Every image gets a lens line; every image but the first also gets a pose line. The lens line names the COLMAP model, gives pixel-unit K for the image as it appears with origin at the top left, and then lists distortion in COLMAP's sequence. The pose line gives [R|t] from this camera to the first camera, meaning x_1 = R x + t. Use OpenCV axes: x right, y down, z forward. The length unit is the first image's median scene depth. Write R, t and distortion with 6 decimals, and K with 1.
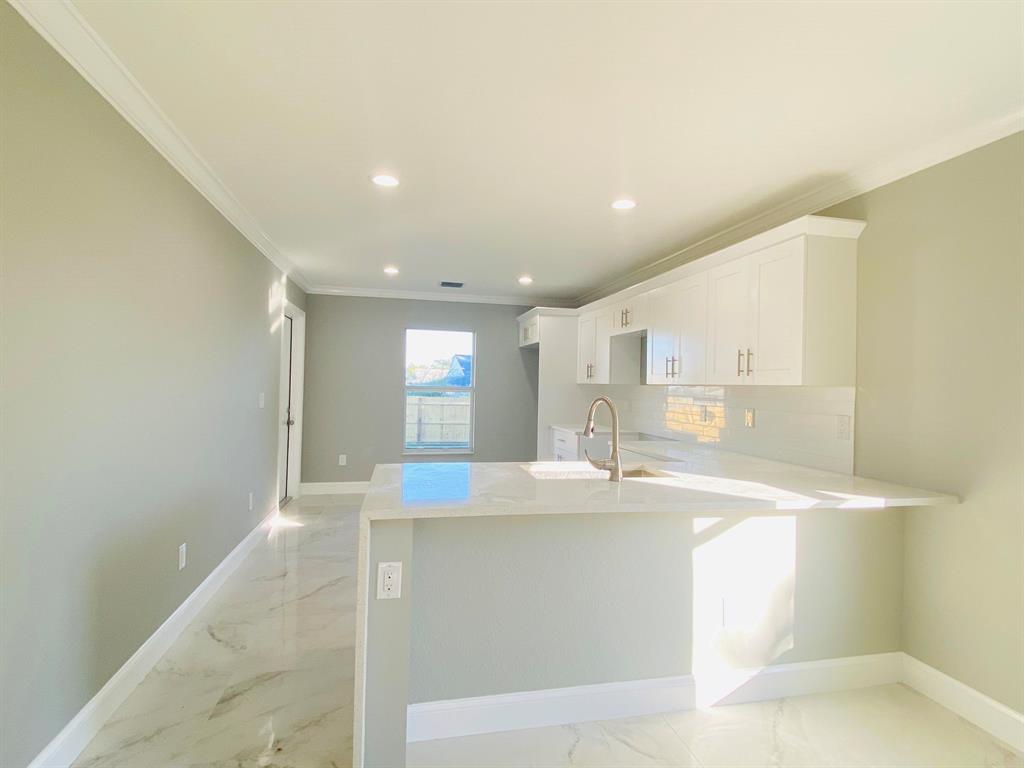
lens RADIAL K [[524.1, 0, 510.9], [0, 524.1, 383.7], [0, 0, 1]] dist [0.012300, -0.017230]
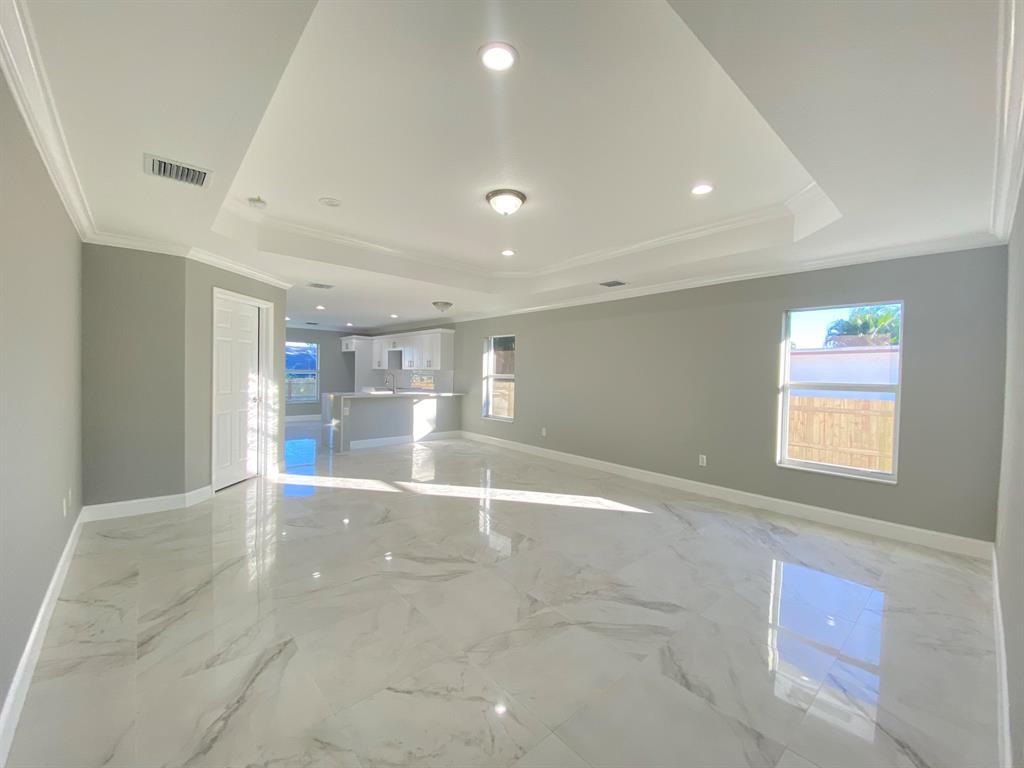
lens RADIAL K [[419.0, 0, 520.7], [0, 419.0, 387.7], [0, 0, 1]] dist [-0.004392, -0.000930]
pose [[0.869054, -0.026501, 0.494006, -0.482270], [0.002298, 0.998770, 0.049538, -0.016621], [-0.494711, -0.041916, 0.868046, -2.027182]]
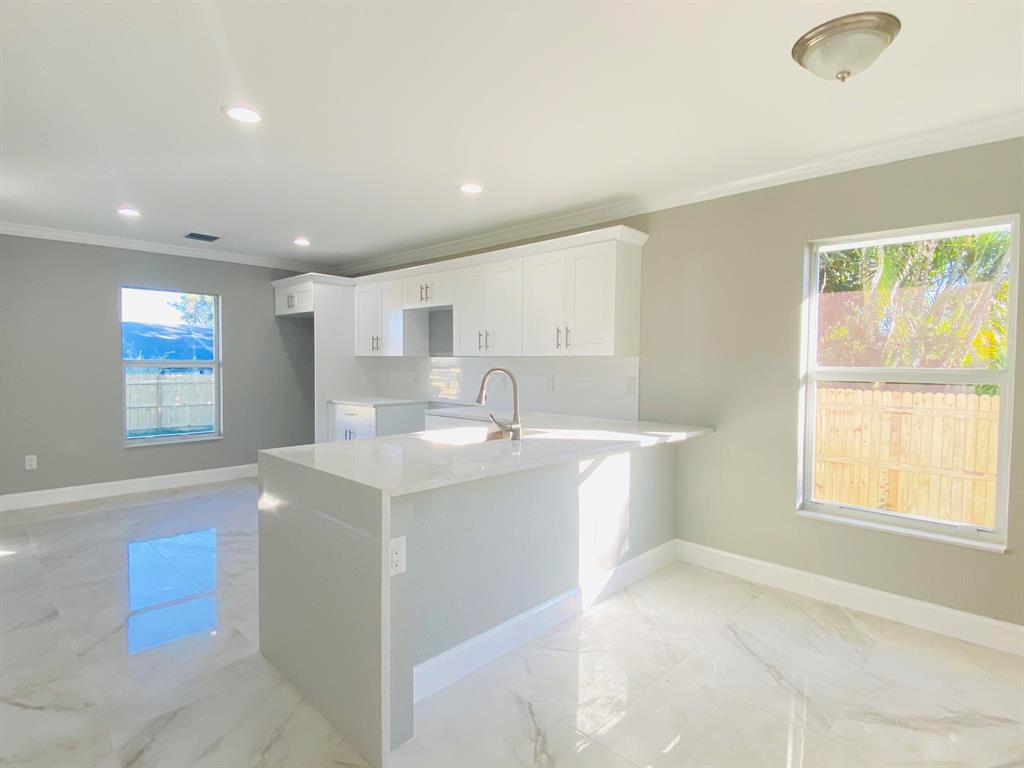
lens RADIAL K [[524.1, 0, 515.1], [0, 524.1, 384.1], [0, 0, 1]] dist [0.012300, -0.017230]
pose [[0.833120, -0.036690, 0.551874, -0.361290], [0.006811, 0.998402, 0.056094, -0.000736], [-0.553051, -0.042974, 0.832039, 0.042764]]
